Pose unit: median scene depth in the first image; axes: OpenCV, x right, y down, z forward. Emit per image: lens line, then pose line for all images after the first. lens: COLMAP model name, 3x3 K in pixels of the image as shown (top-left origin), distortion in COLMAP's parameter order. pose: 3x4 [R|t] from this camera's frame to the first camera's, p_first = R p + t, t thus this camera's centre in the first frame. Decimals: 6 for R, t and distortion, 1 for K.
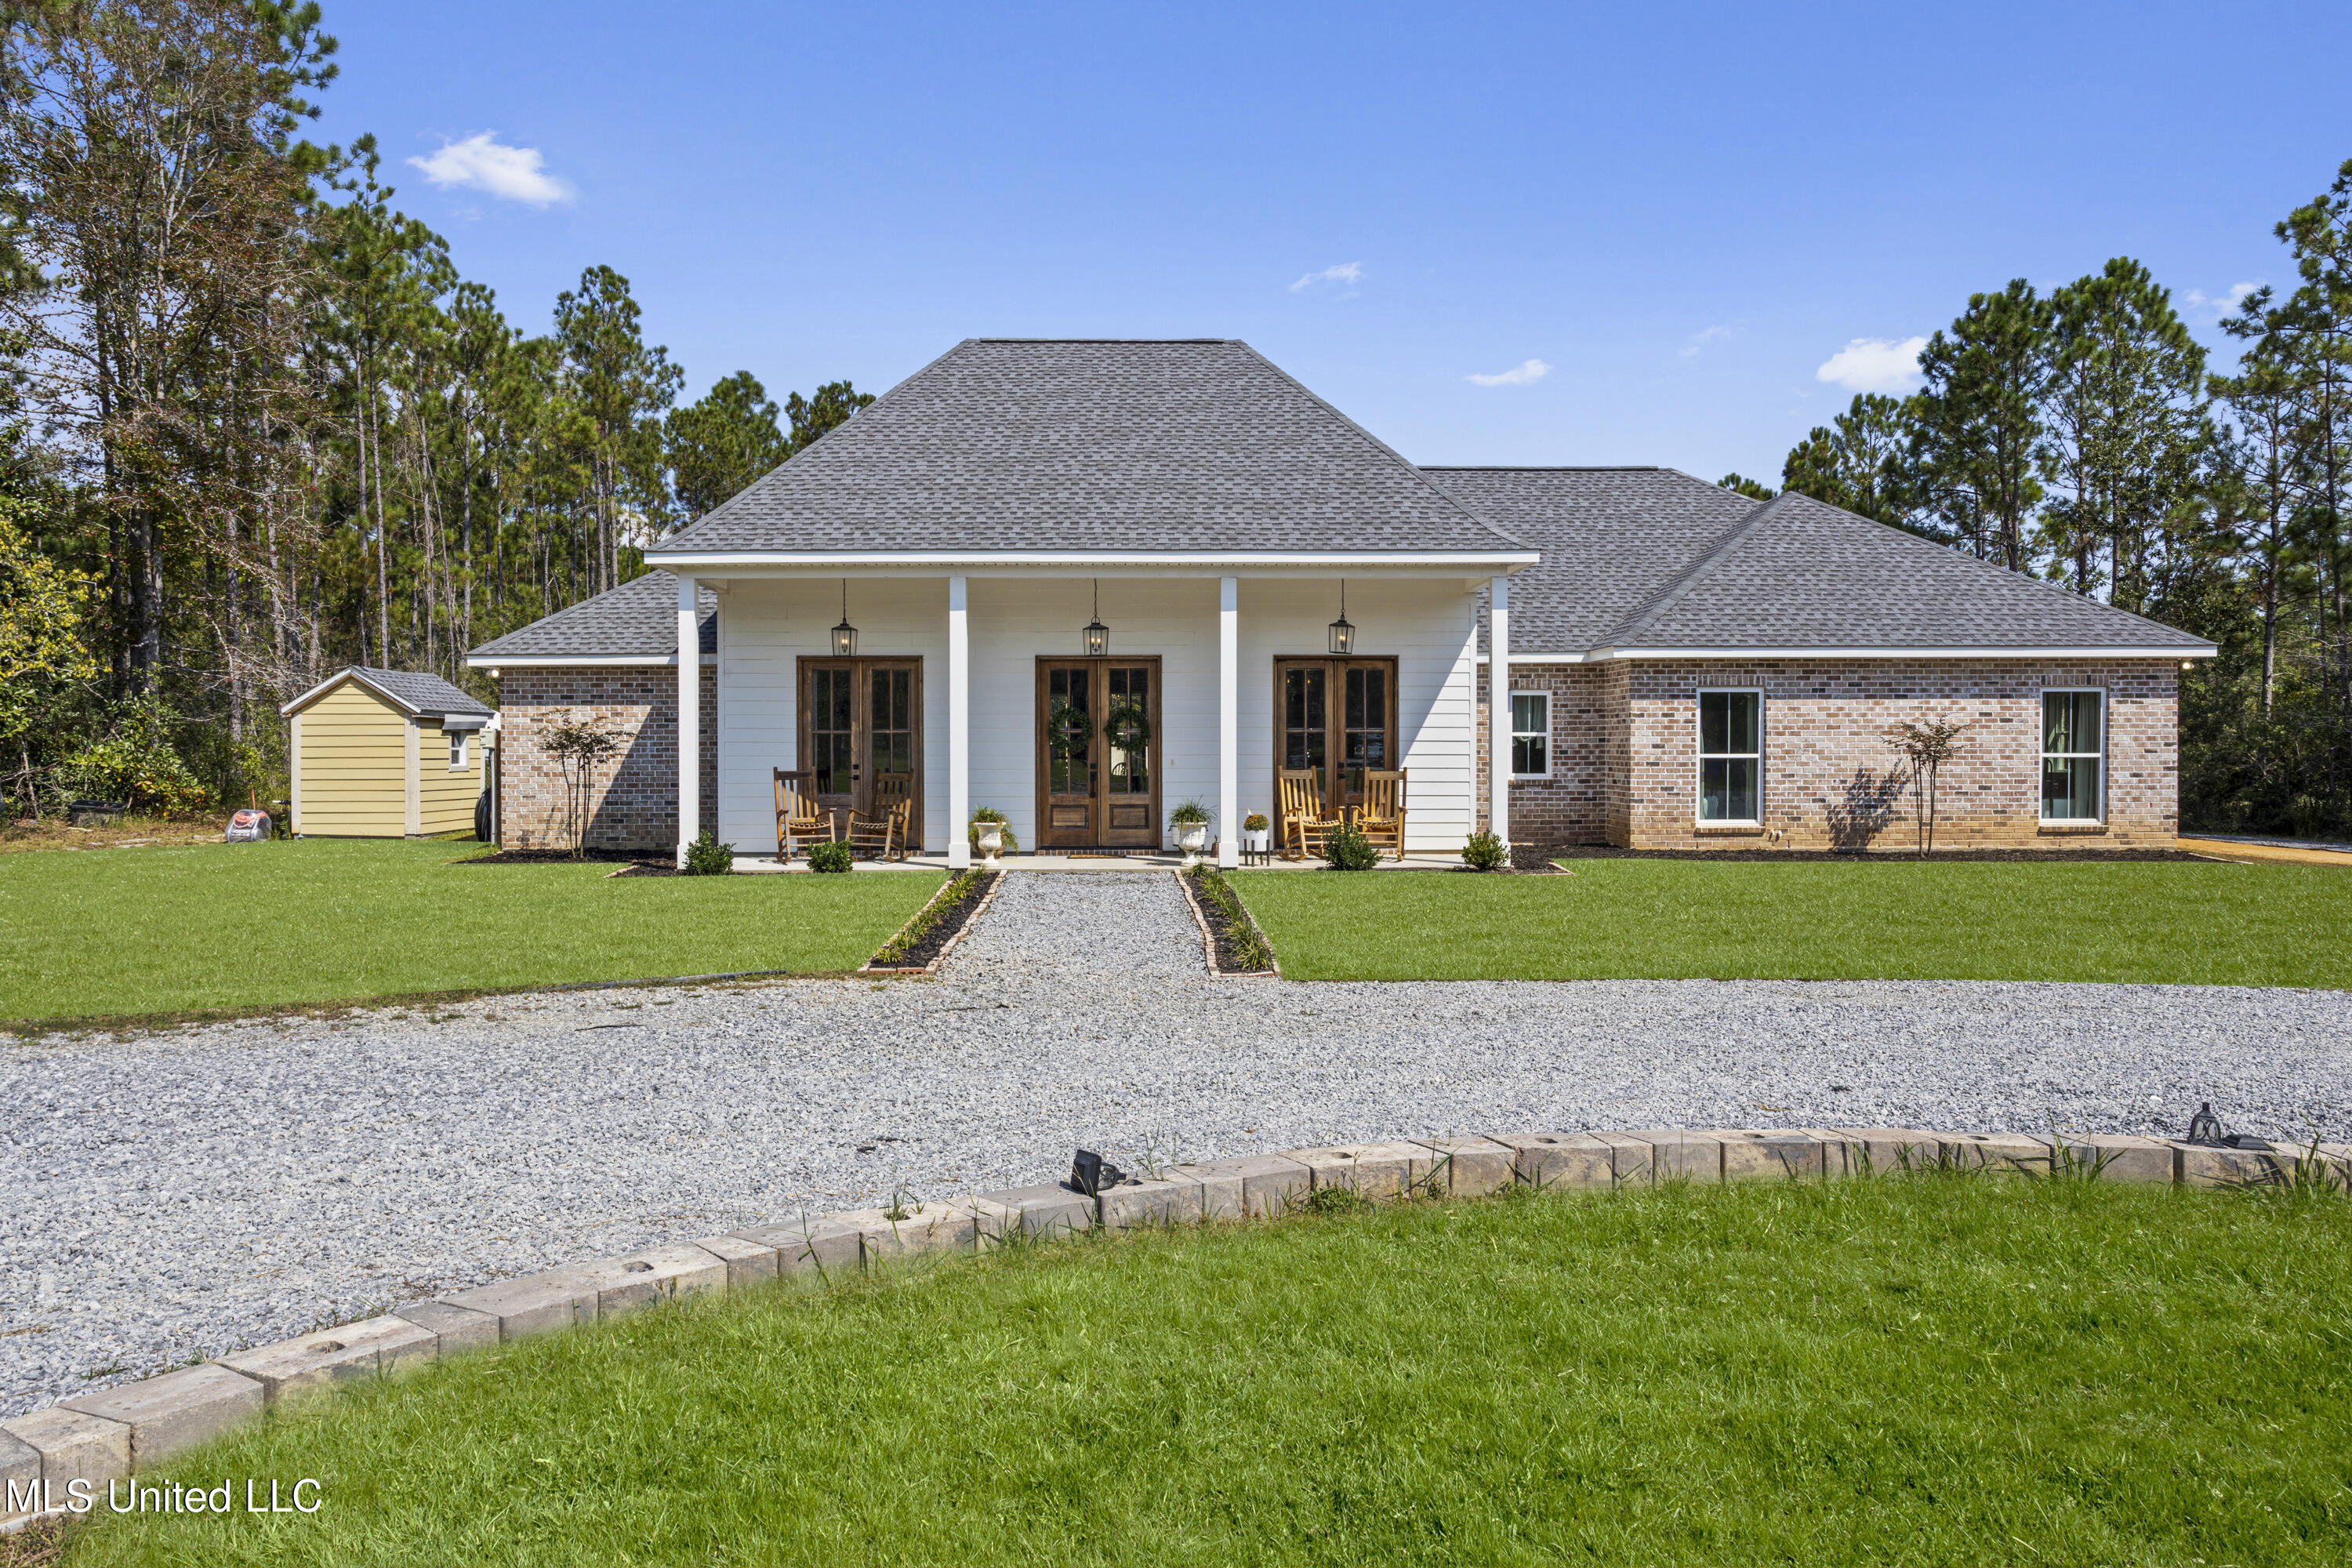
lens RADIAL K [[1708.7, 0, 1176.0], [0, 1708.7, 784.0], [0, 0, 1]] dist [0.002988, 0.000994]
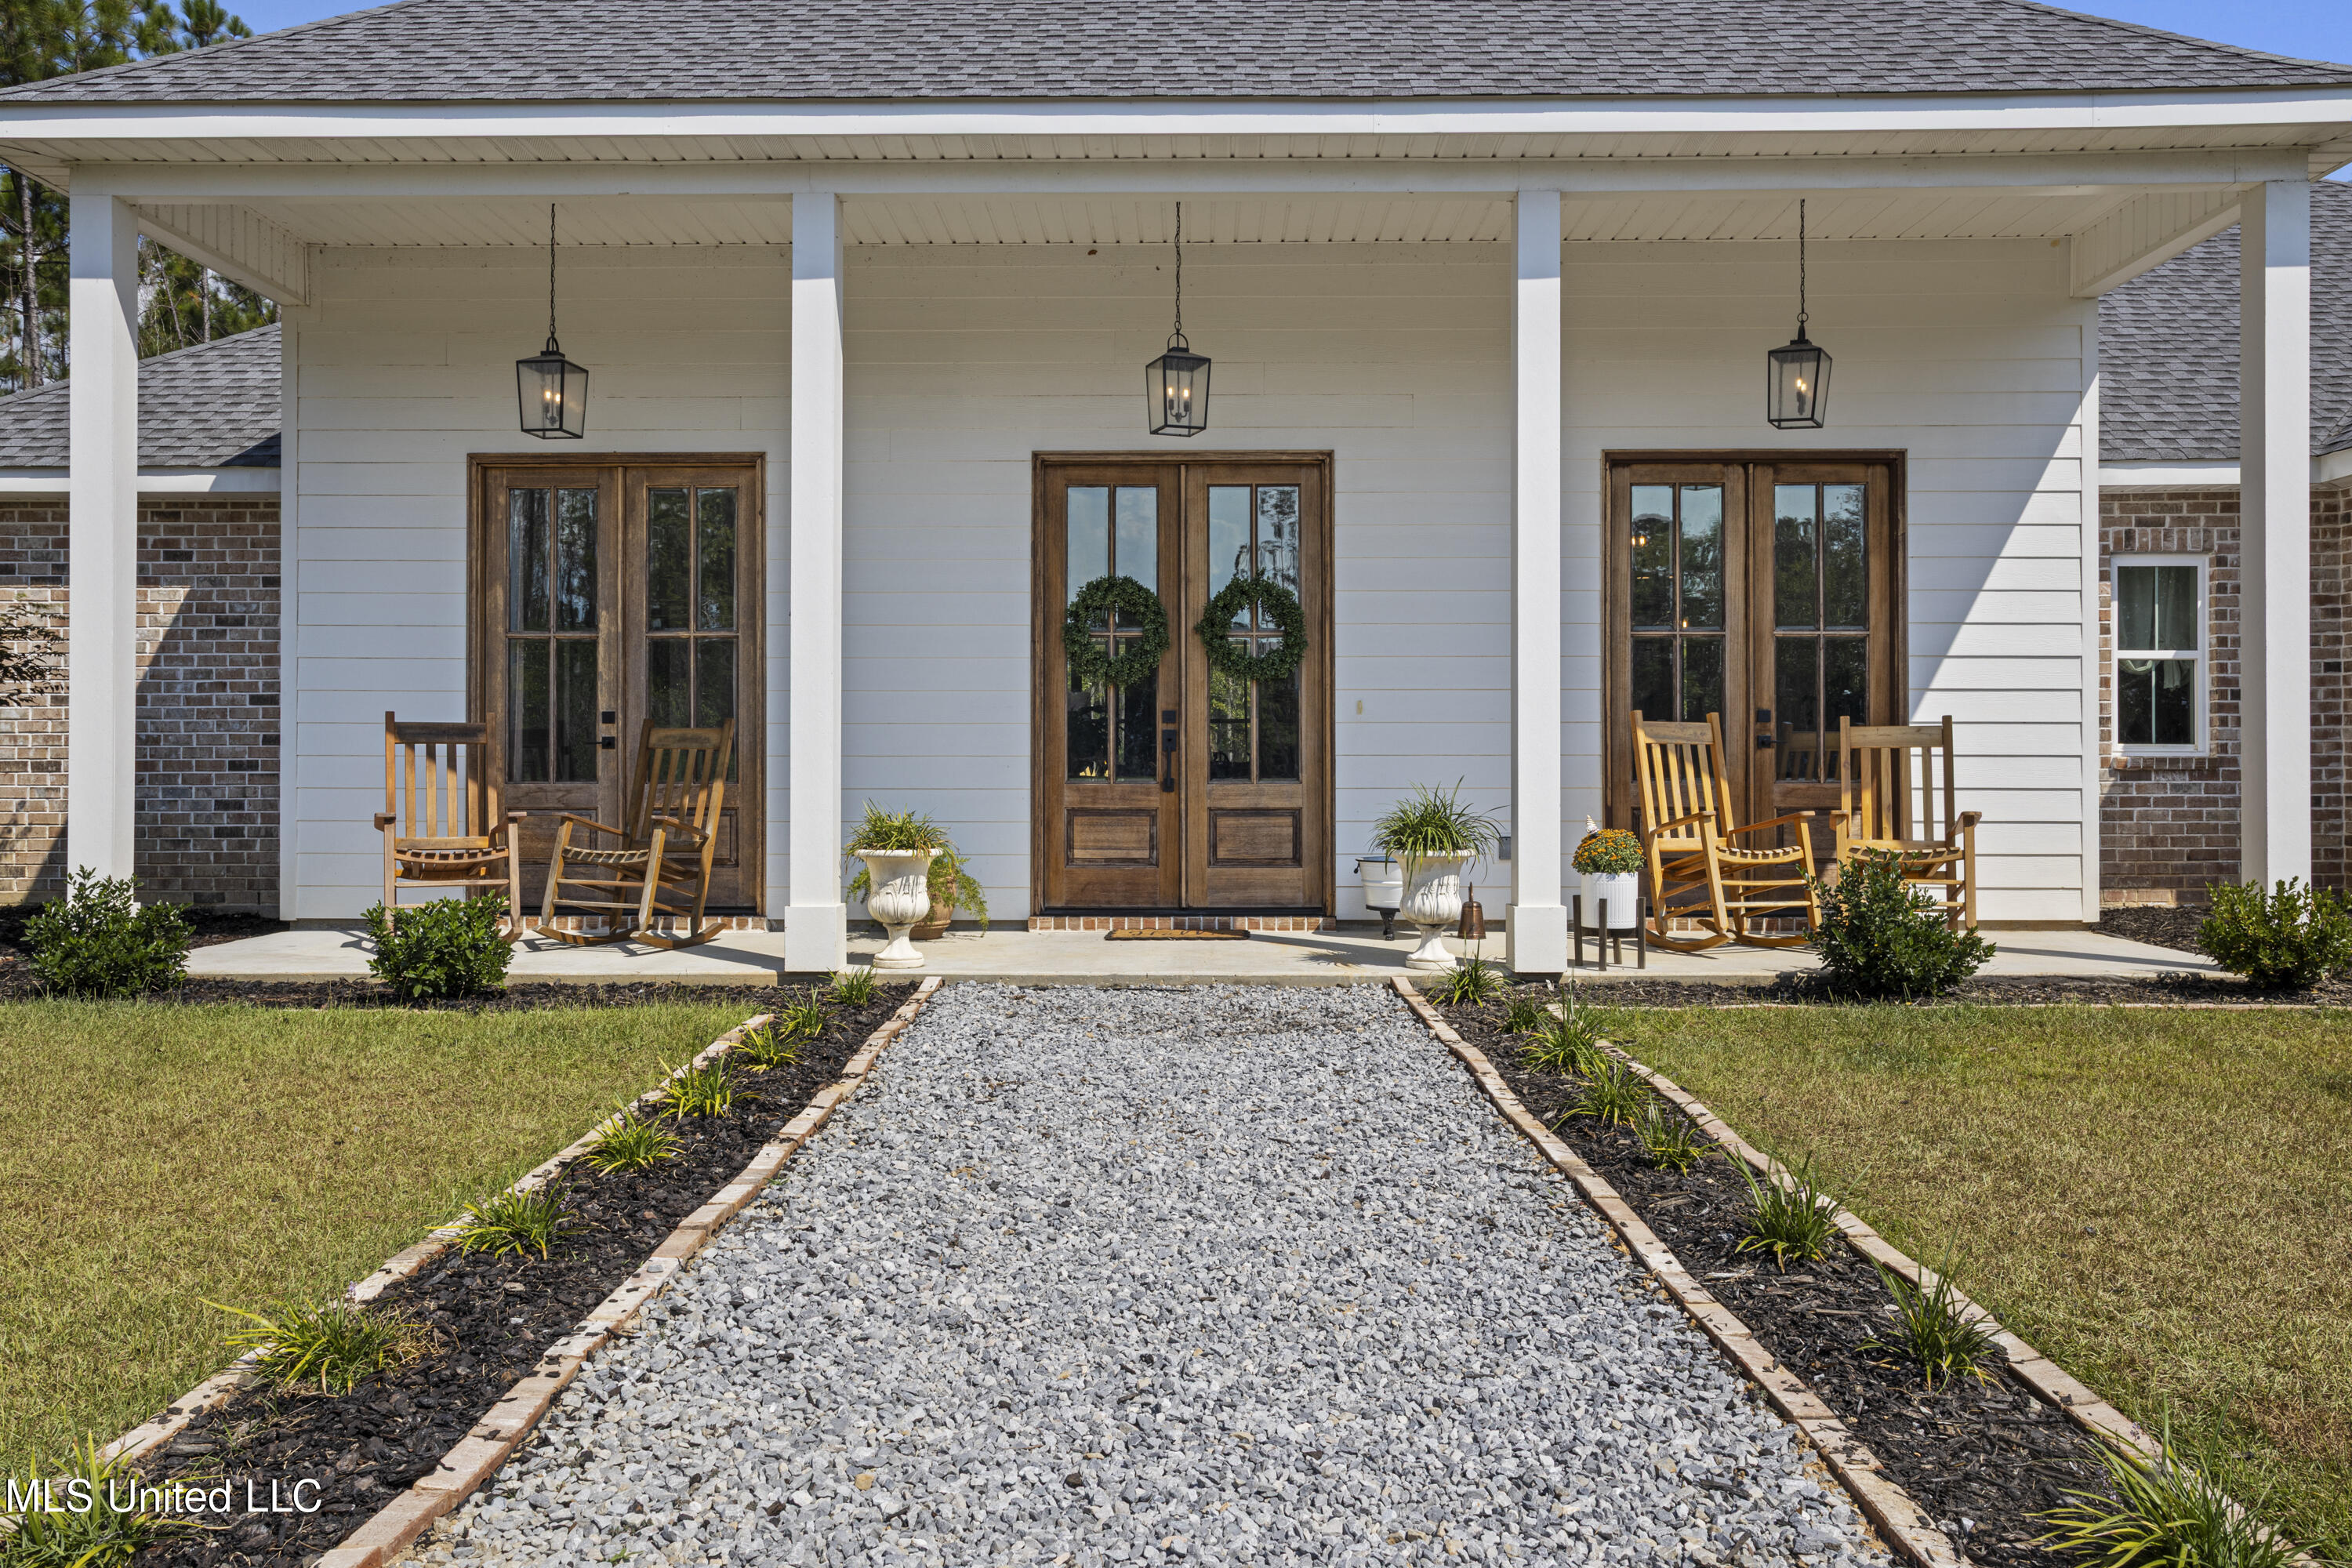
lens RADIAL K [[1891.8, 0, 1176.0], [0, 1891.8, 784.0], [0, 0, 1]] dist [-0.000180, -0.000637]
pose [[0.999201, 0.001583, -0.039928, -0.029068], [-0.002237, 0.999864, -0.016341, 0.013952], [0.039897, 0.016417, 0.999069, 0.547032]]
